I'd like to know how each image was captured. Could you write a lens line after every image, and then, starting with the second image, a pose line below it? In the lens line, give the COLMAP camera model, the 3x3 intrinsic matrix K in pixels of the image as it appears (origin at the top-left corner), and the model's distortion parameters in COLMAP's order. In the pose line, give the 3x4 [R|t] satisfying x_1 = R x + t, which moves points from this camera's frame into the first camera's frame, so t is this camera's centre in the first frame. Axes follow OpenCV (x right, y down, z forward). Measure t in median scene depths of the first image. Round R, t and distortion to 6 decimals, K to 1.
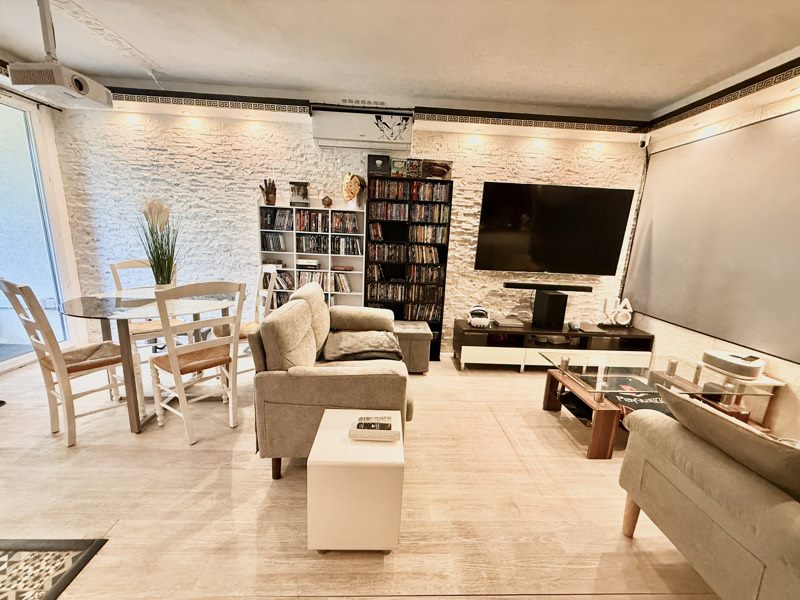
lens RADIAL K [[317.7, 0, 398.3], [0, 317.7, 300.7], [0, 0, 1]] dist [-0.000196, 0.000114]
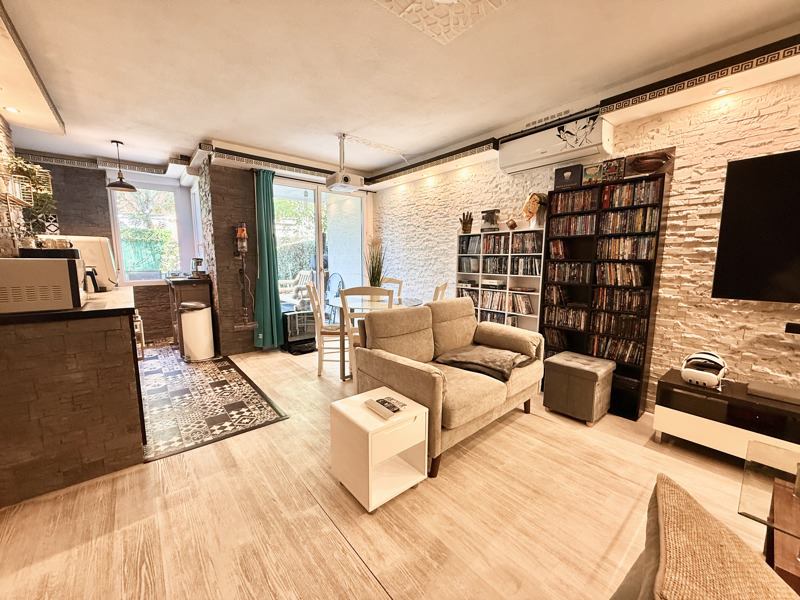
lens RADIAL K [[317.7, 0, 398.5], [0, 317.7, 300.5], [0, 0, 1]] dist [-0.000196, 0.000114]
pose [[0.611527, 0.057684, -0.789118, 0.381616], [-0.138918, 0.989674, -0.035310, 0.020799], [0.778933, 0.131215, 0.613226, 0.113403]]
